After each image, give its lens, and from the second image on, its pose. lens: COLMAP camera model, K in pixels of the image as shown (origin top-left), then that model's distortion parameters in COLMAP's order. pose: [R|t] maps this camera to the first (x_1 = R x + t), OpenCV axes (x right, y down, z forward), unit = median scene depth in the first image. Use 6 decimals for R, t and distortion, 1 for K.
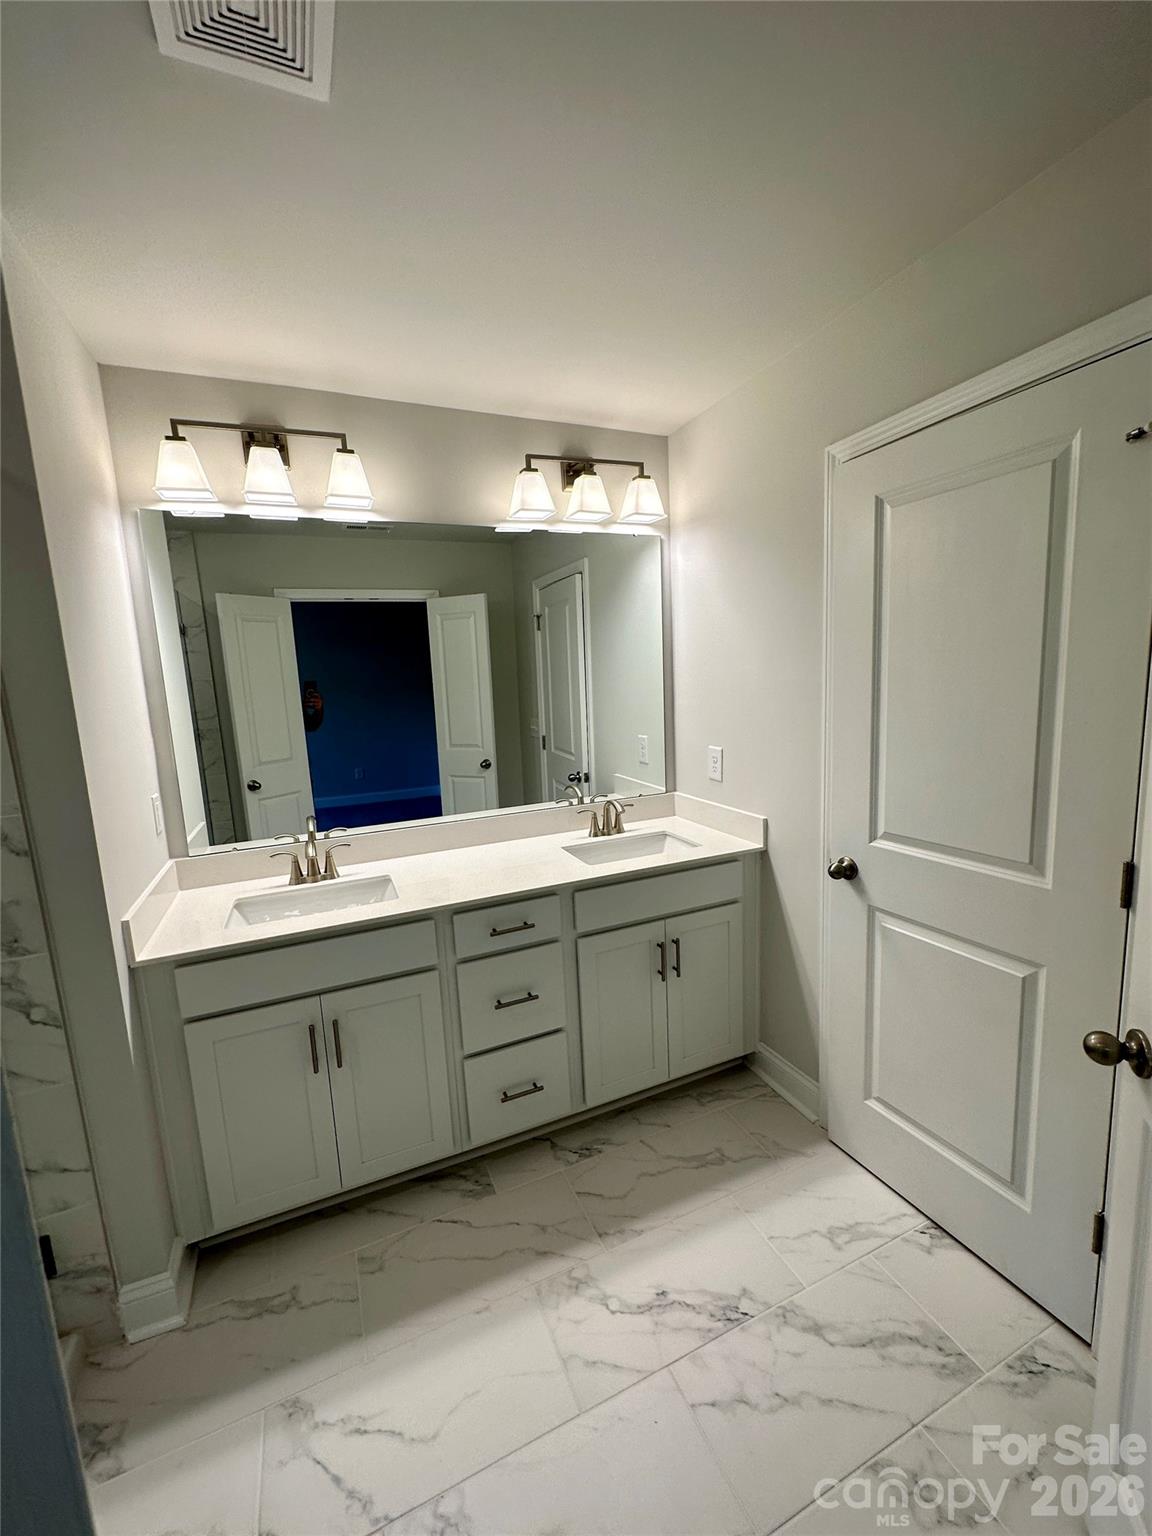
lens RADIAL K [[614.9, 0, 561.9], [0, 614.9, 770.0], [0, 0, 1]] dist [-0.001269, 0.001229]
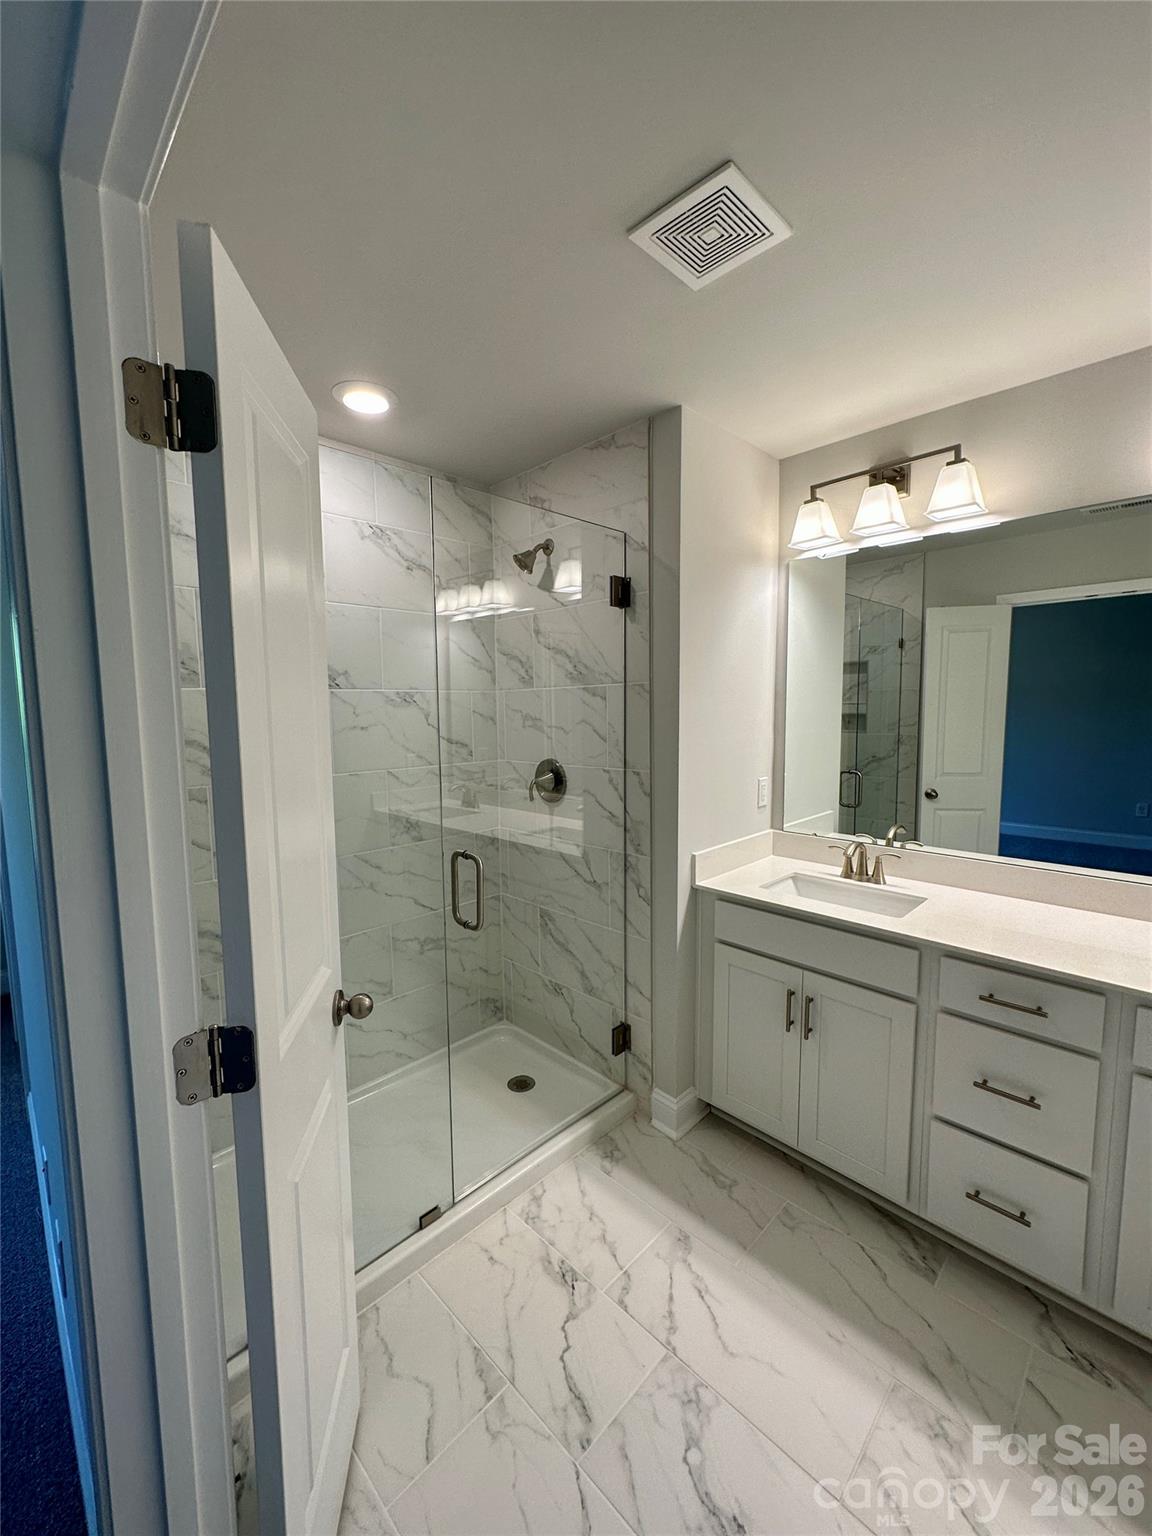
lens RADIAL K [[614.9, 0, 584.3], [0, 614.9, 770.0], [0, 0, 1]] dist [-0.001269, 0.001229]
pose [[0.374408, 0.138297, -0.916893, 0.396271], [-0.146033, 0.985270, 0.088979, -0.036205], [0.915693, 0.100582, 0.389089, 0.127408]]
